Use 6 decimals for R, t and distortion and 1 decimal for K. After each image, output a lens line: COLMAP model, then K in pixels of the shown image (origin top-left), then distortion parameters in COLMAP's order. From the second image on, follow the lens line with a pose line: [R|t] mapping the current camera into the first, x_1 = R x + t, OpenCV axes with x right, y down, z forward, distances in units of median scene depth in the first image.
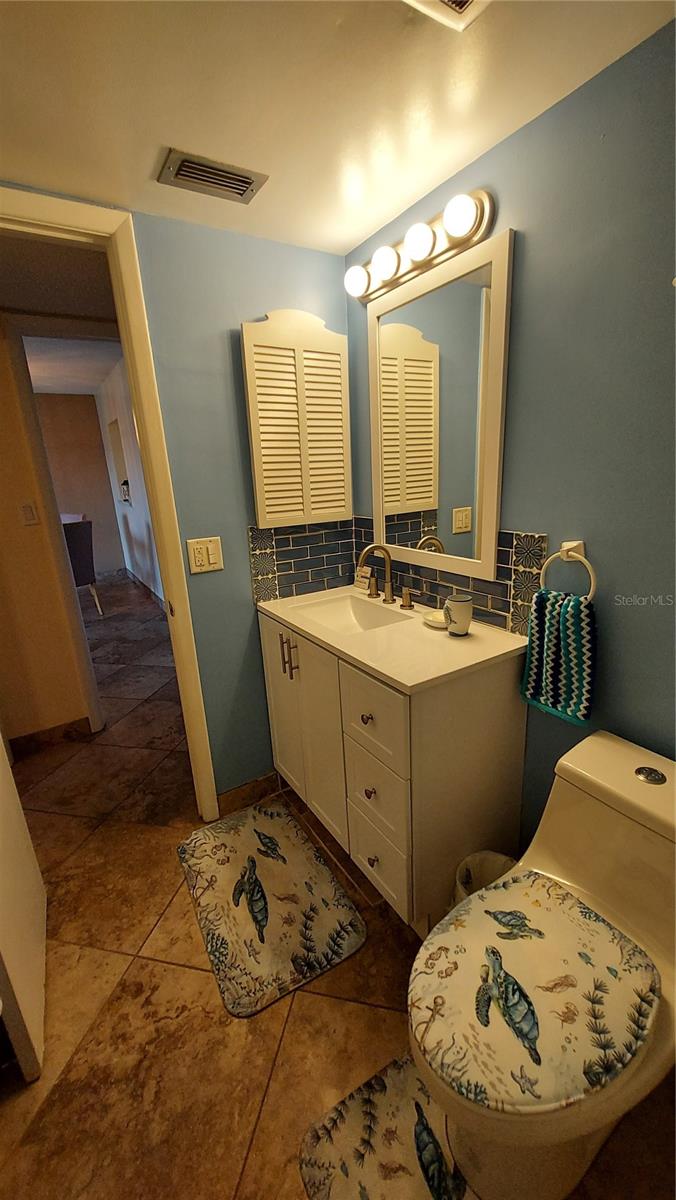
lens RADIAL K [[473.4, 0, 346.5], [0, 473.4, 601.9], [0, 0, 1]] dist [0.001585, -0.000555]
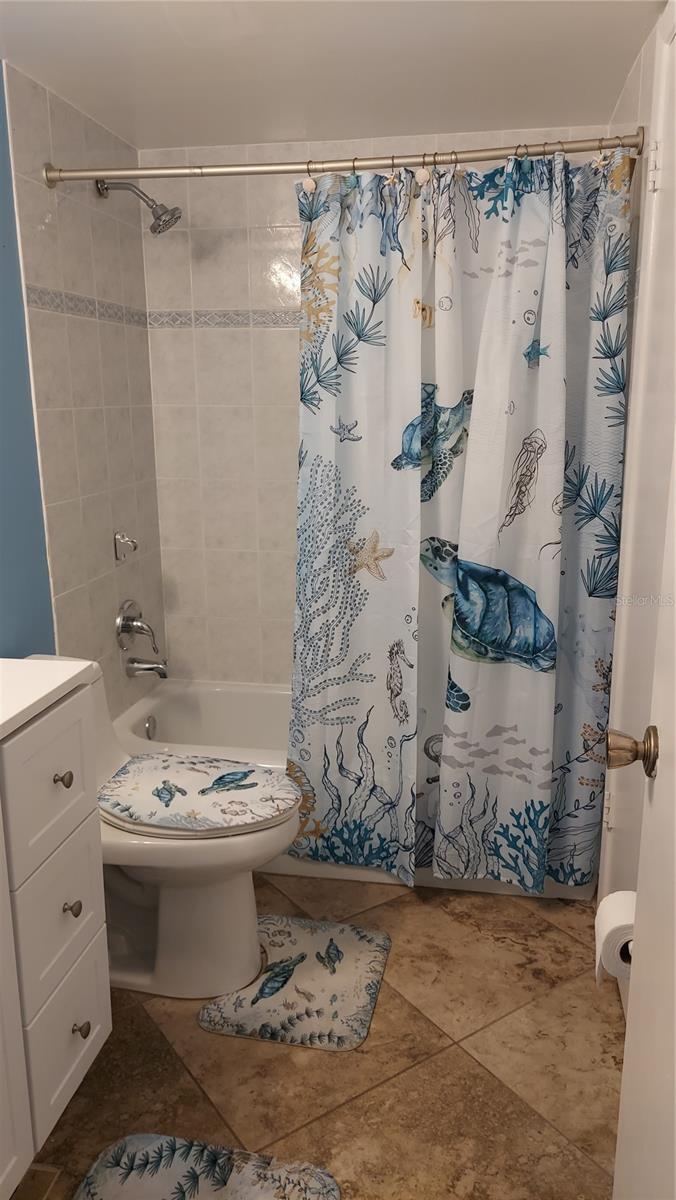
lens RADIAL K [[875.2, 0, 334.9], [0, 875.2, 598.8], [0, 0, 1]] dist [0.061176, -0.021203]
pose [[-0.731625, -0.107303, 0.673209, -1.064405], [0.224954, 0.894218, 0.387002, -0.363984], [-0.643522, 0.434582, -0.630094, 1.546616]]
